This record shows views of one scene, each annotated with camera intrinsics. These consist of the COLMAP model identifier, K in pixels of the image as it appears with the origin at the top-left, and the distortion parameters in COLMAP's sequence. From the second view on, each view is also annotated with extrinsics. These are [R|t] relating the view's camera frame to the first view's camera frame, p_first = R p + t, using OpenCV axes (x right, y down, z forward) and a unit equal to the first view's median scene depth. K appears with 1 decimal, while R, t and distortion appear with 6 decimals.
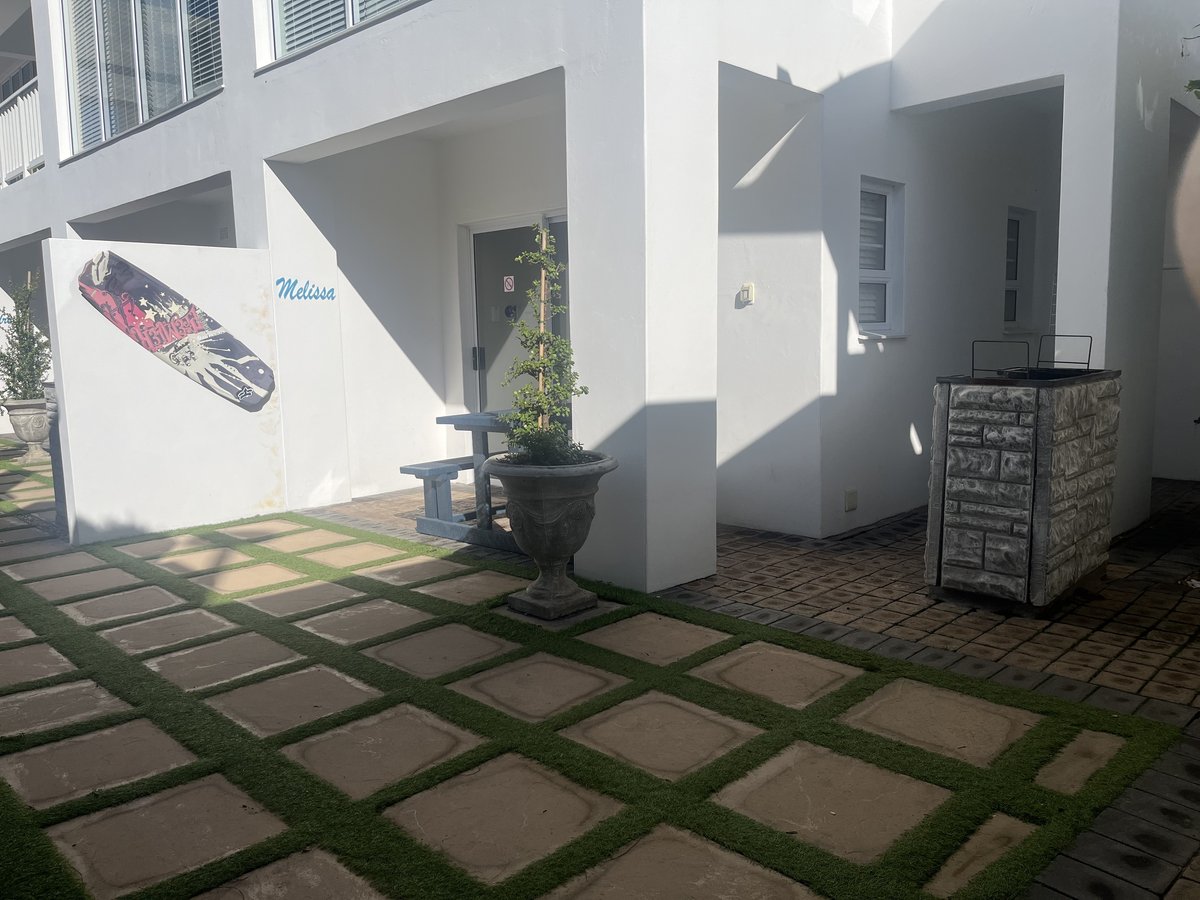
lens RADIAL K [[910.2, 0, 604.2], [0, 910.2, 444.4], [0, 0, 1]] dist [0.066908, -0.093805]
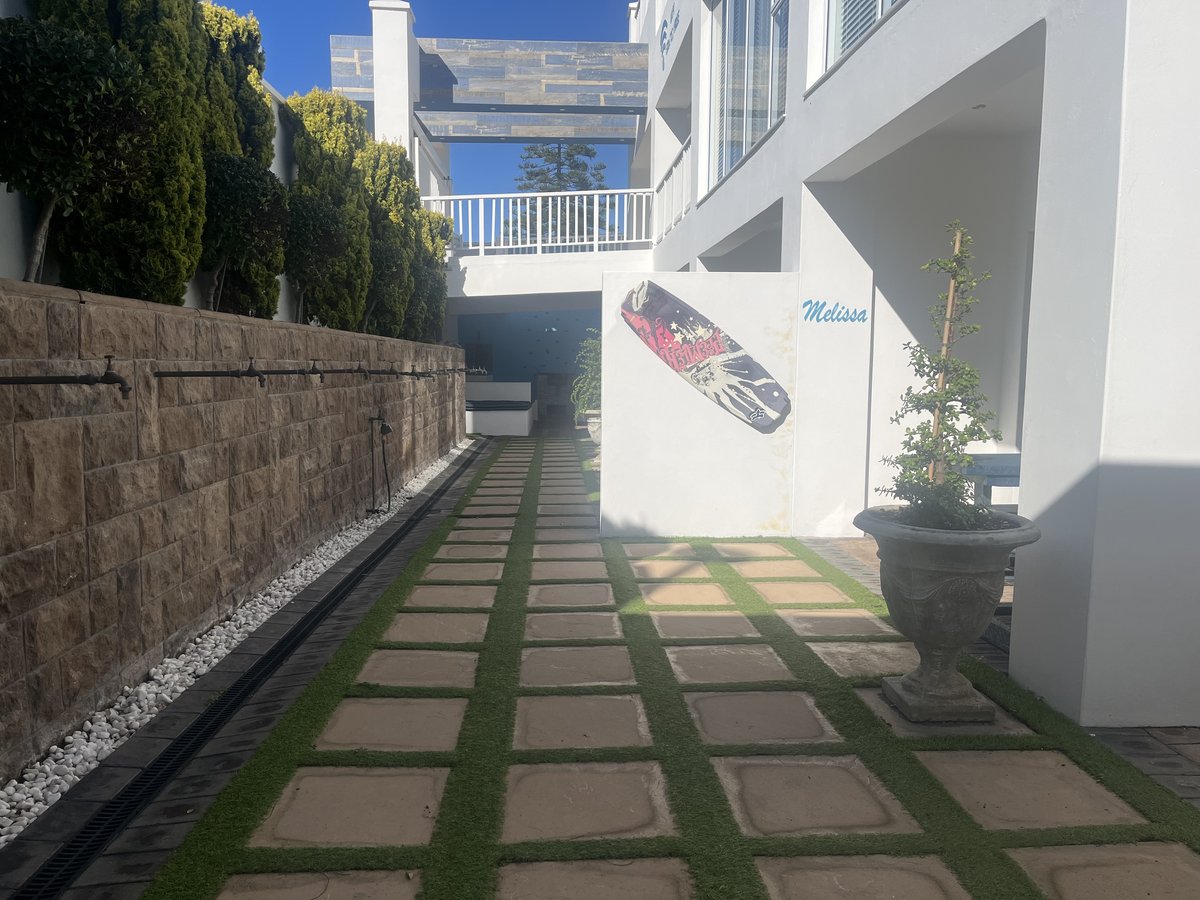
lens RADIAL K [[910.2, 0, 590.4], [0, 910.2, 450.7], [0, 0, 1]] dist [0.066908, -0.093805]
pose [[0.731866, 0.088762, -0.675643, 0.228311], [-0.101779, 0.994597, 0.020416, -0.025811], [0.673805, 0.053825, 0.736946, 0.191096]]
